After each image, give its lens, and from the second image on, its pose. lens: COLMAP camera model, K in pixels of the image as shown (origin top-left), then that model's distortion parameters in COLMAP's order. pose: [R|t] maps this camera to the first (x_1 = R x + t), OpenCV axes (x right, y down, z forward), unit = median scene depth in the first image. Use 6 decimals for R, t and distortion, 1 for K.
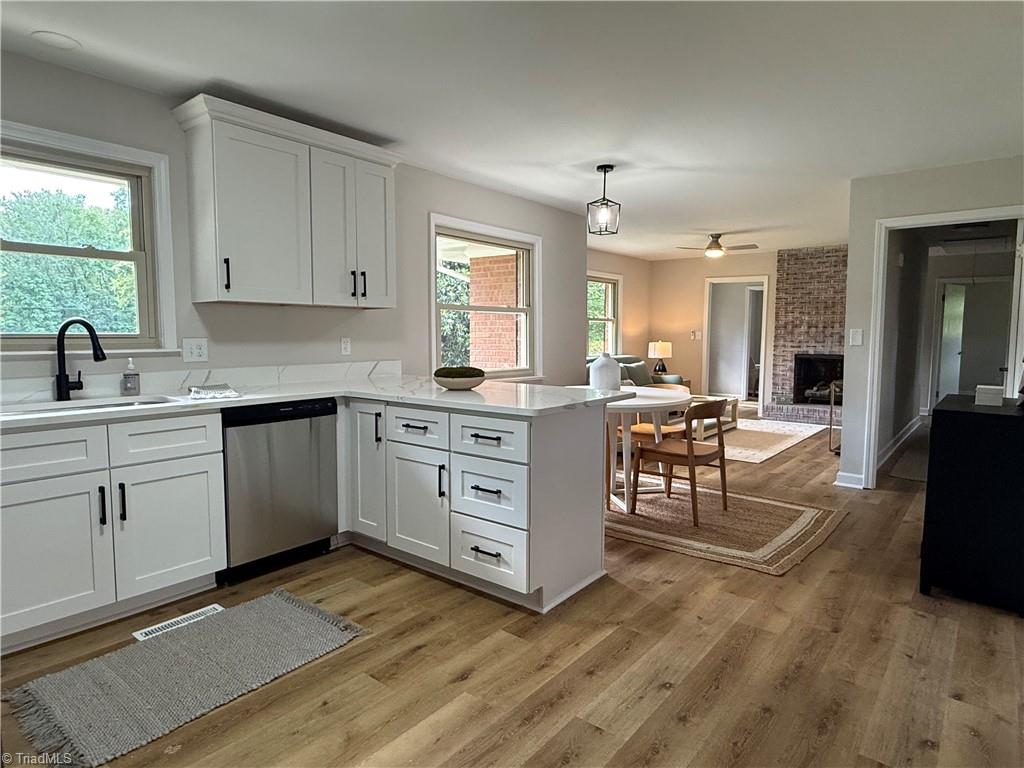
lens RADIAL K [[602.9, 0, 512.0], [0, 602.9, 384.0], [0, 0, 1]] dist [0.000154, 0.000629]
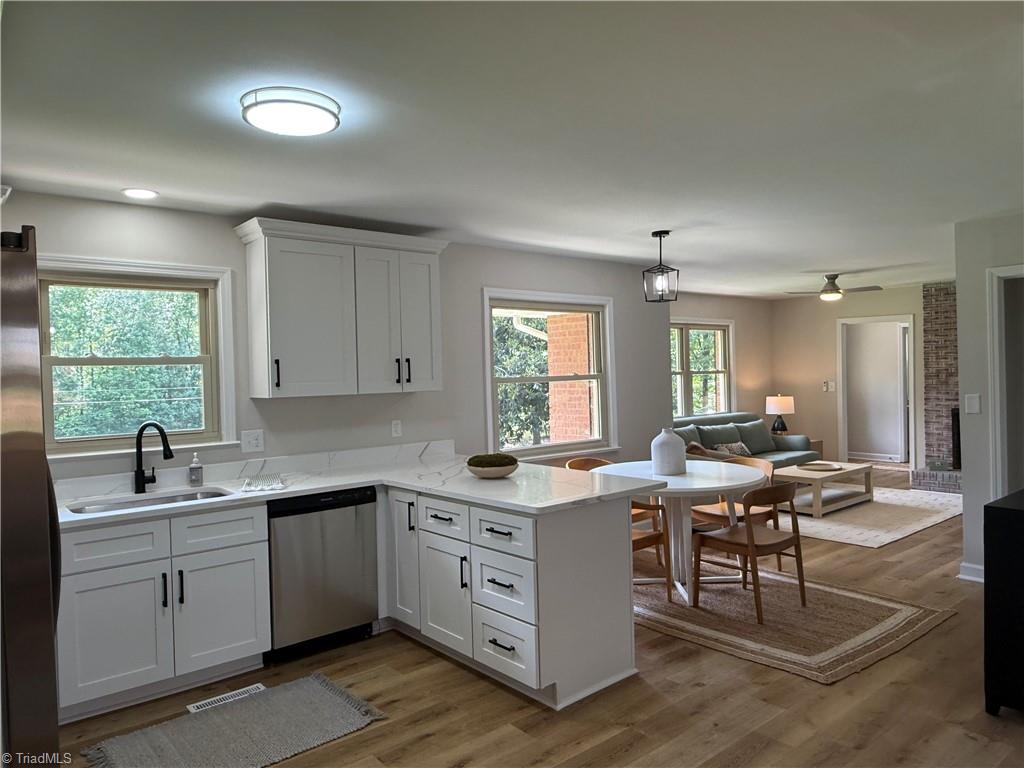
lens RADIAL K [[713.3, 0, 512.0], [0, 713.3, 384.0], [0, 0, 1]] dist [-0.002218, 0.001983]
pose [[0.981953, -0.025676, -0.187376, 0.182614], [0.013033, 0.997573, -0.068401, -0.068589], [0.188677, 0.064724, 0.979904, -0.179771]]
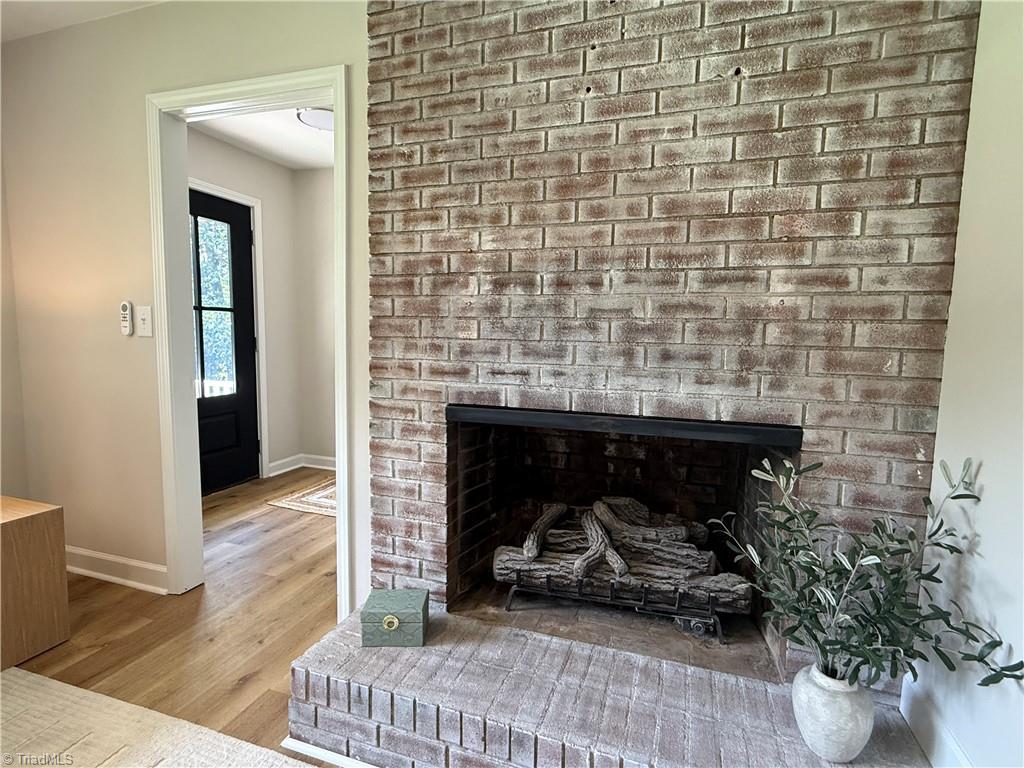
lens RADIAL K [[522.4, 0, 512.0], [0, 522.4, 384.0], [0, 0, 1]] dist [0.003183, 0.000517]
pose [[0.938175, -0.019946, 0.345585, 1.189951], [0.013487, 0.999687, 0.021084, -0.171452], [-0.345897, -0.015120, 0.938151, 2.264119]]
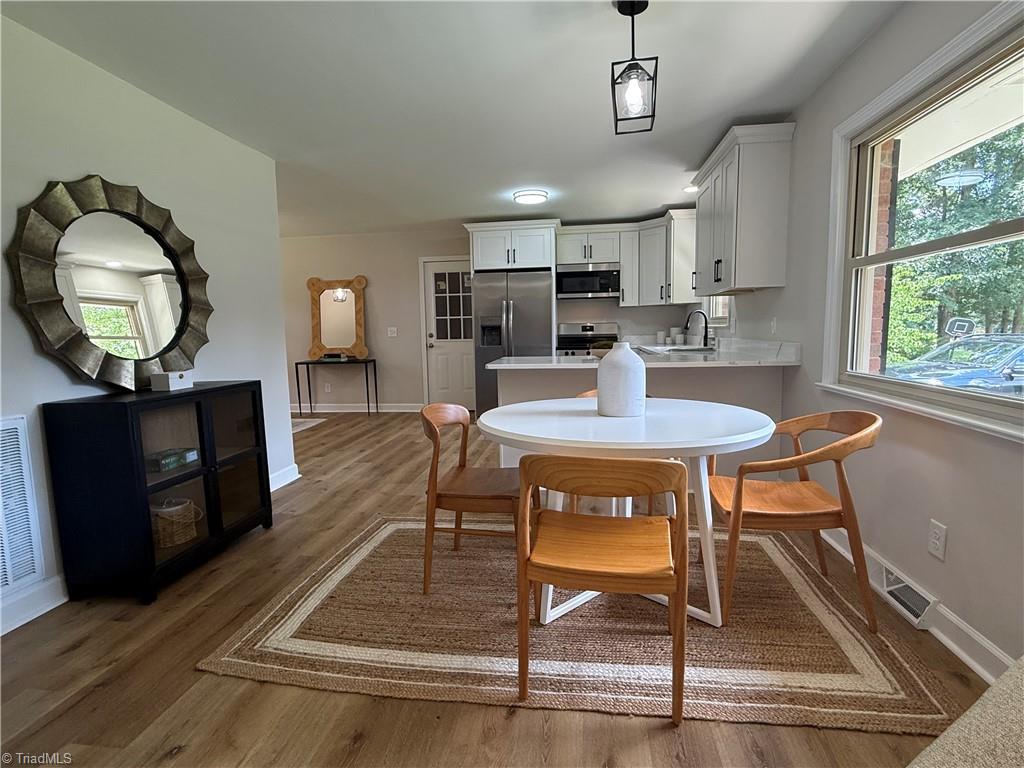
lens RADIAL K [[522.4, 0, 512.0], [0, 522.4, 384.0], [0, 0, 1]] dist [0.003183, 0.000517]
pose [[-0.855206, 0.070446, -0.513478, 0.726415], [-0.024468, 0.984128, 0.175768, -0.139104], [0.517710, 0.162882, -0.839909, 1.963613]]
